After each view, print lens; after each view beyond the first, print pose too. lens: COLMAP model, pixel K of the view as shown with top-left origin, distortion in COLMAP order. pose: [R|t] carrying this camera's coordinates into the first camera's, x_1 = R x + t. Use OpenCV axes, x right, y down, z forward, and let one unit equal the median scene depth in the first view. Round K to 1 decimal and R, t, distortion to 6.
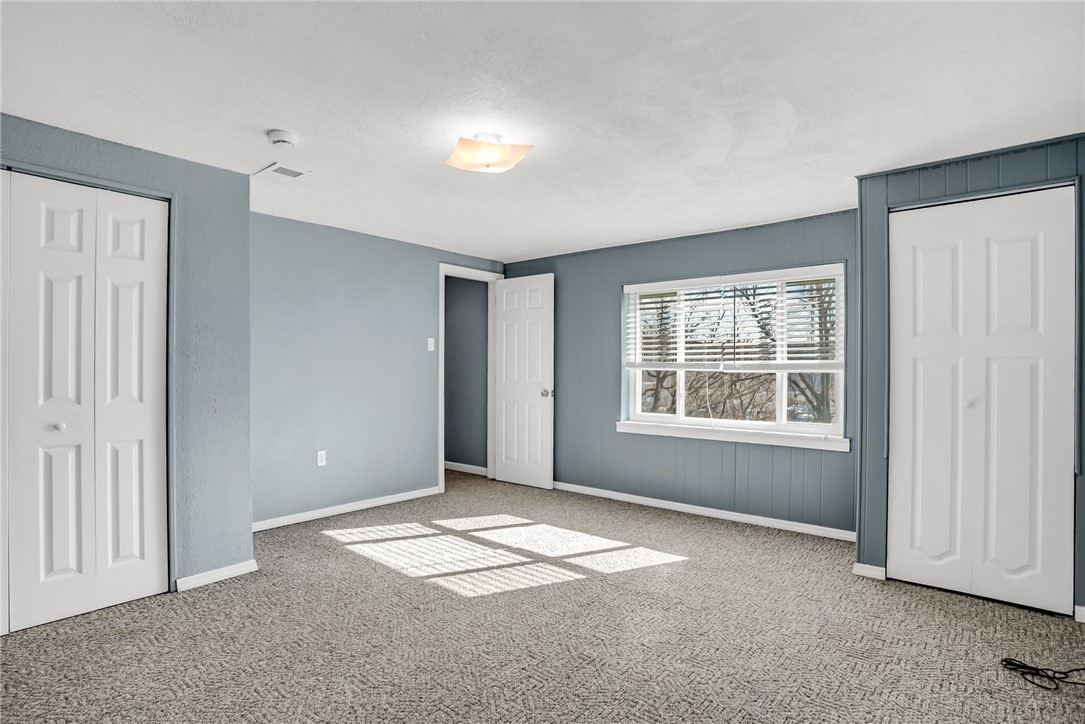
lens RADIAL K [[542.9, 0, 542.5], [0, 542.9, 362.0], [0, 0, 1]] dist [-0.079352, 0.032731]
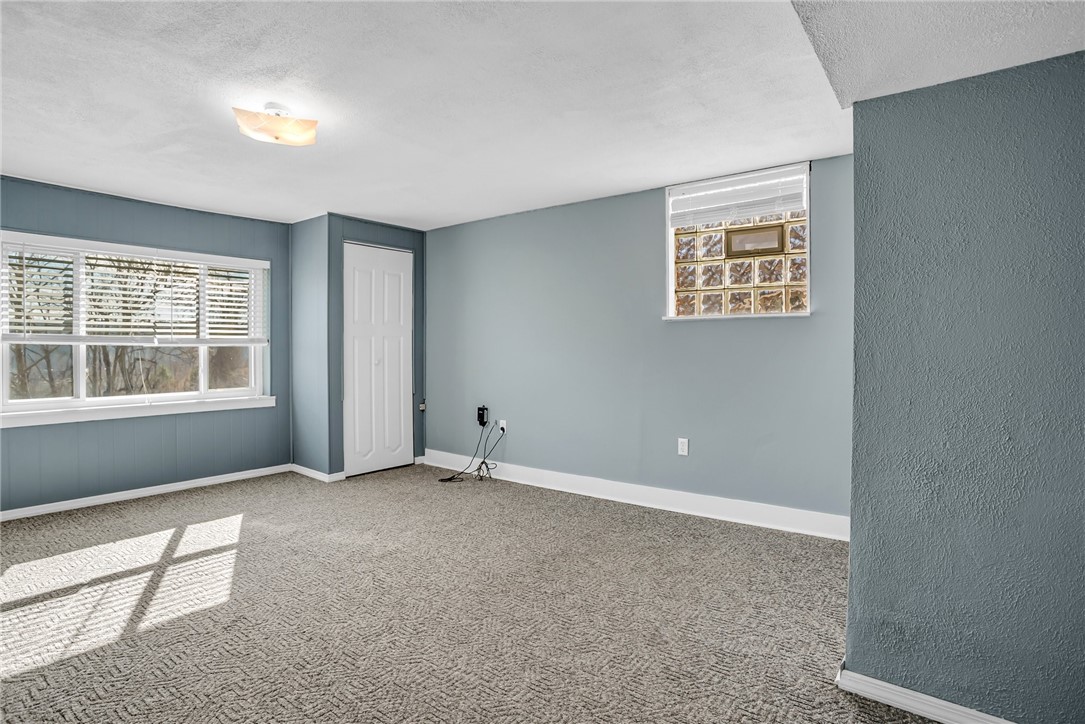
lens RADIAL K [[542.9, 0, 542.5], [0, 542.9, 362.0], [0, 0, 1]] dist [-0.079352, 0.032731]
pose [[-0.033359, -0.040584, 0.998619, -0.809699], [-0.020842, 0.998986, 0.039903, -0.006990], [-0.999226, -0.019482, -0.034171, 0.400166]]
